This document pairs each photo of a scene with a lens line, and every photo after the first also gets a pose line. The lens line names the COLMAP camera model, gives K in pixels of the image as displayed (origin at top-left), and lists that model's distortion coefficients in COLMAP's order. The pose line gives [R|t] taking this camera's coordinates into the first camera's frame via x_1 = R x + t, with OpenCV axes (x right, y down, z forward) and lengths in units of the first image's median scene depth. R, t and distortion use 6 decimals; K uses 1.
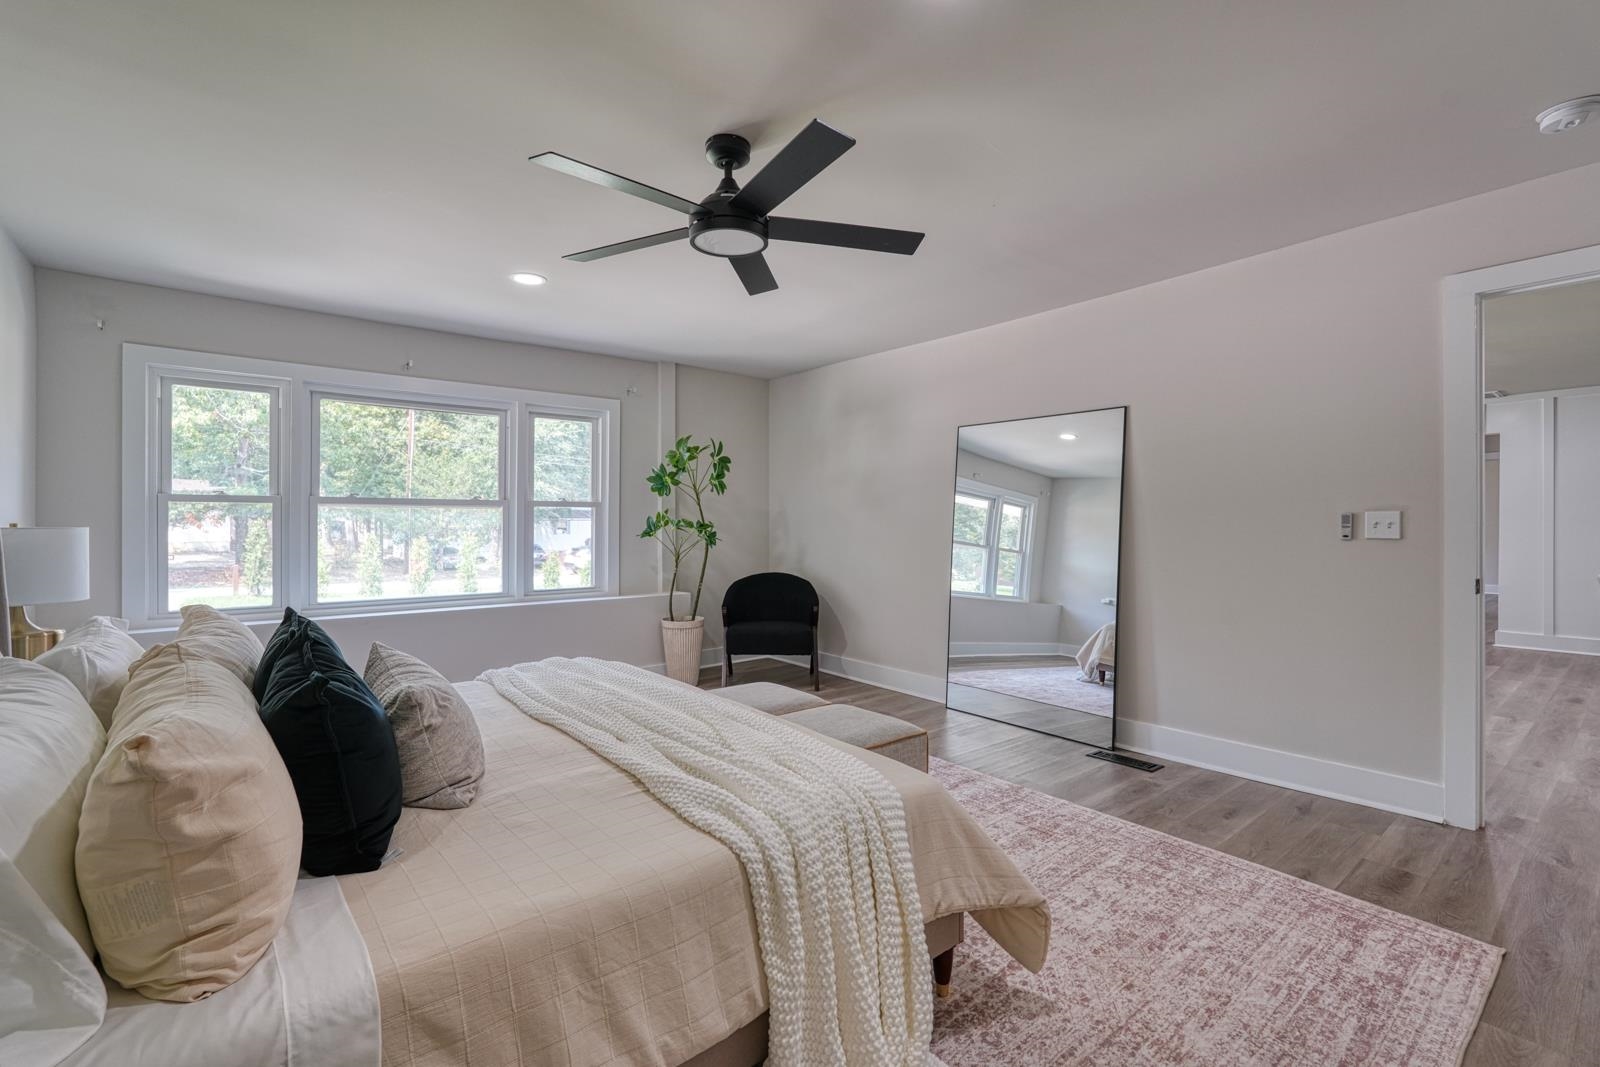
lens RADIAL K [[705.9, 0, 800.0], [0, 705.9, 525.7], [0, 0, 1]] dist [-0.014013, 0.006587]
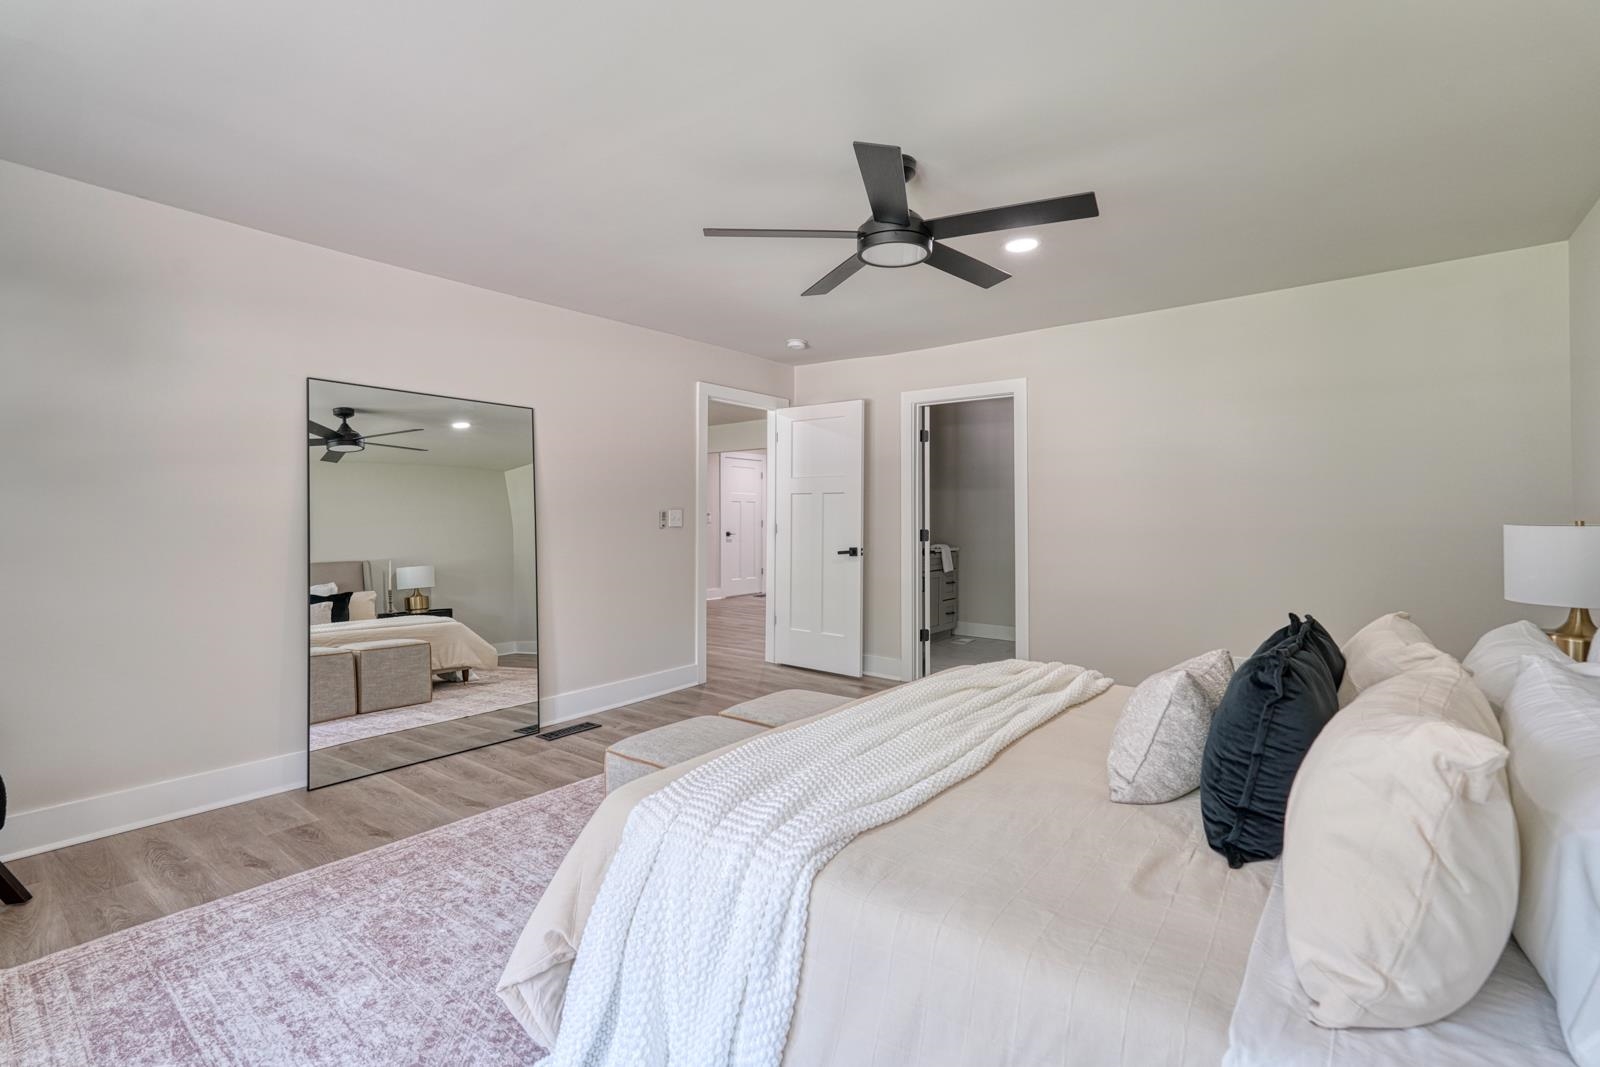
lens RADIAL K [[705.9, 0, 801.0], [0, 705.9, 524.1], [0, 0, 1]] dist [-0.014013, 0.006587]
pose [[-0.208641, -0.013116, 0.977904, -0.732543], [0.005993, 0.999874, 0.014689, -0.008335], [-0.977974, 0.008926, -0.208536, 0.905167]]
